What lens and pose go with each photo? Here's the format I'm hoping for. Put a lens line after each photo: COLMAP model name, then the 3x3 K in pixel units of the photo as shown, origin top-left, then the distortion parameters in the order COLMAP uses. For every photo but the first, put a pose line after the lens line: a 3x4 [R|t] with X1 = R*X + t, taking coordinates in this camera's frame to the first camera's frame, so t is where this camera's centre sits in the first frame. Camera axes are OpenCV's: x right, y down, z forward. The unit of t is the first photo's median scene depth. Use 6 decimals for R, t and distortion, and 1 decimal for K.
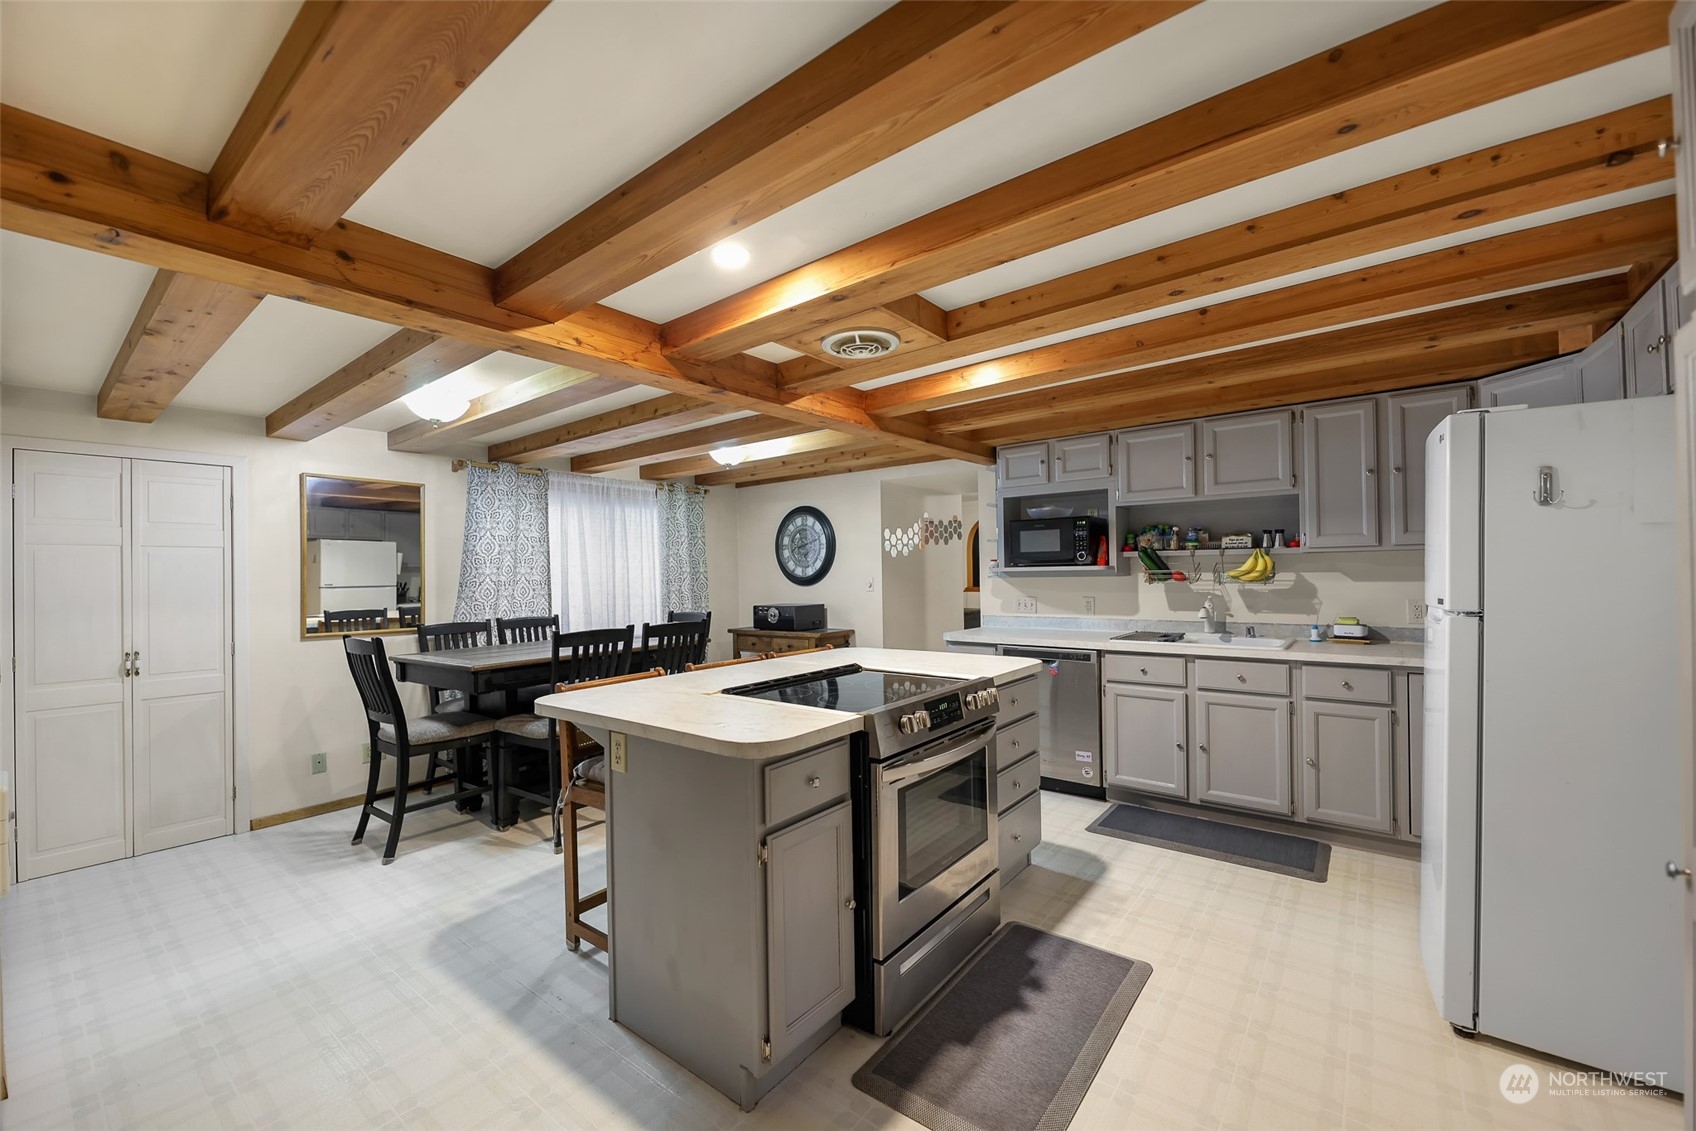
lens RADIAL K [[688.2, 0, 837.1], [0, 688.2, 569.8], [0, 0, 1]] dist [0.000225, -0.000975]
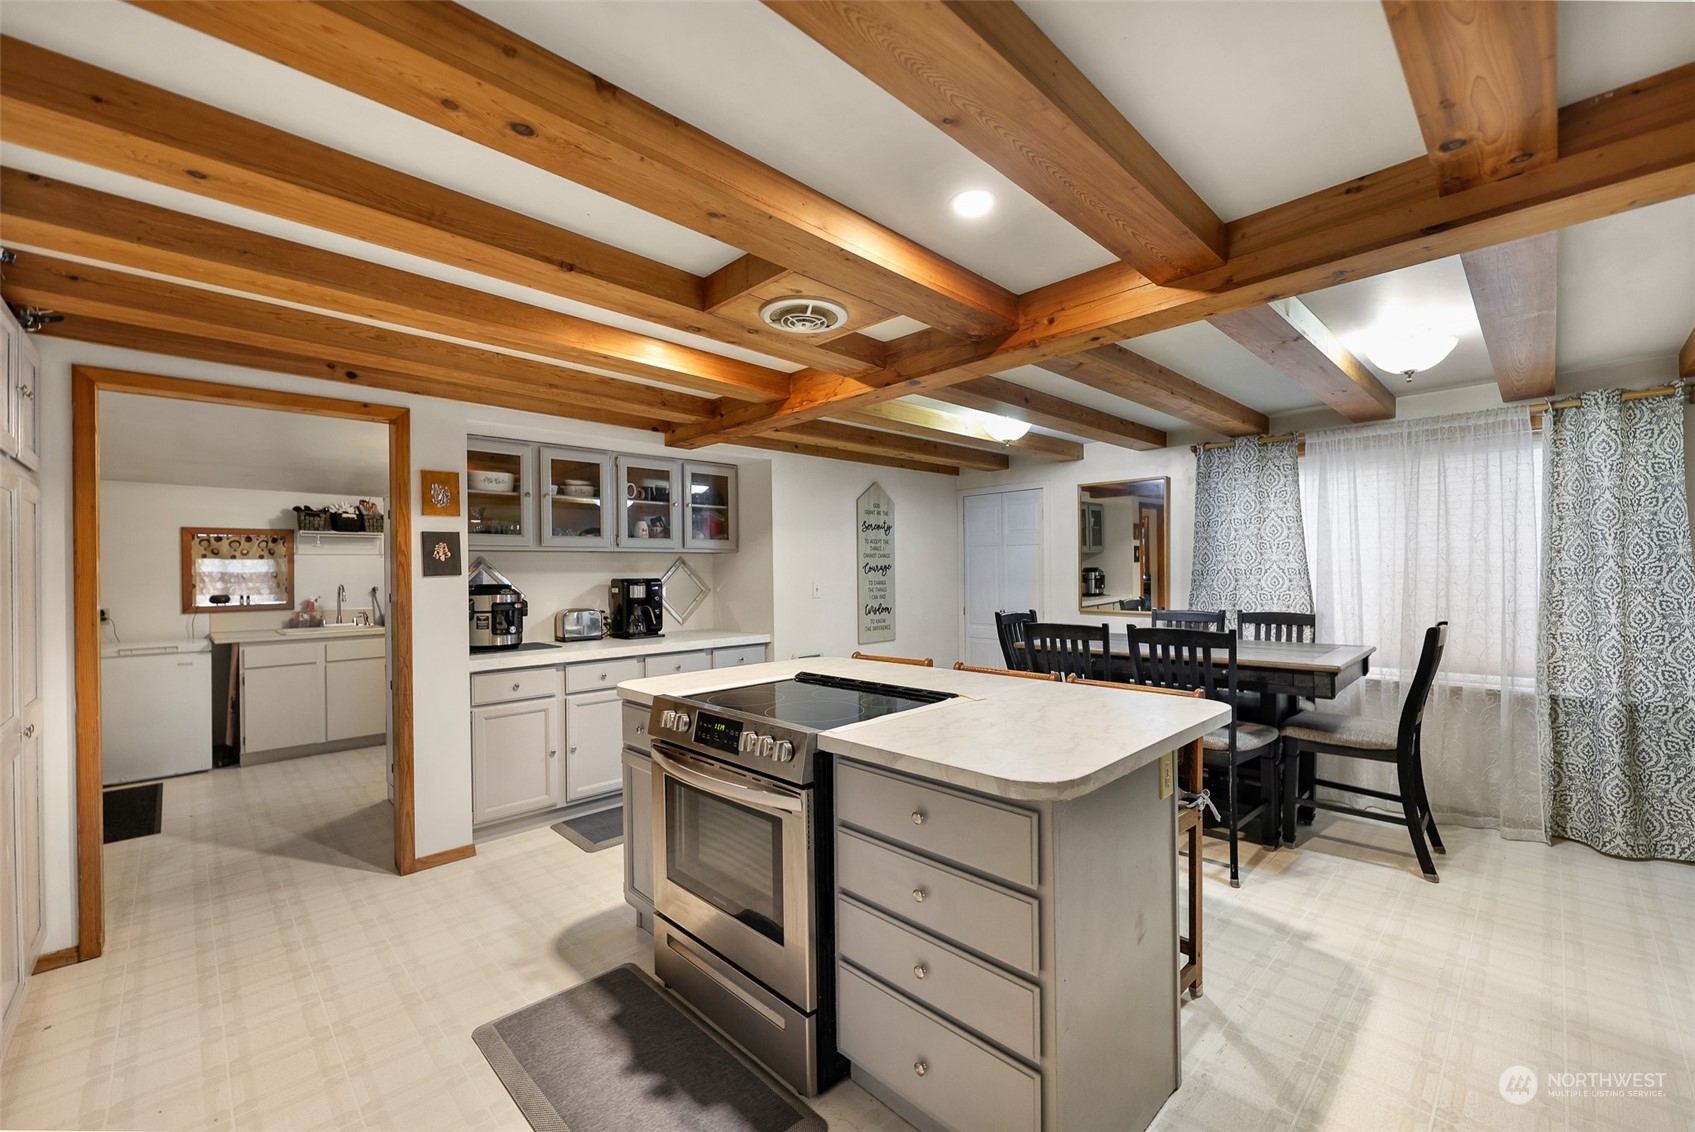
lens RADIAL K [[687.8, 0, 838.6], [0, 687.8, 571.0], [0, 0, 1]] dist [0.000225, -0.000975]
pose [[-0.131781, 0.020625, -0.991064, 0.622679], [0.017424, 0.999677, 0.018487, -0.009596], [0.991126, -0.014832, -0.132098, 0.787042]]
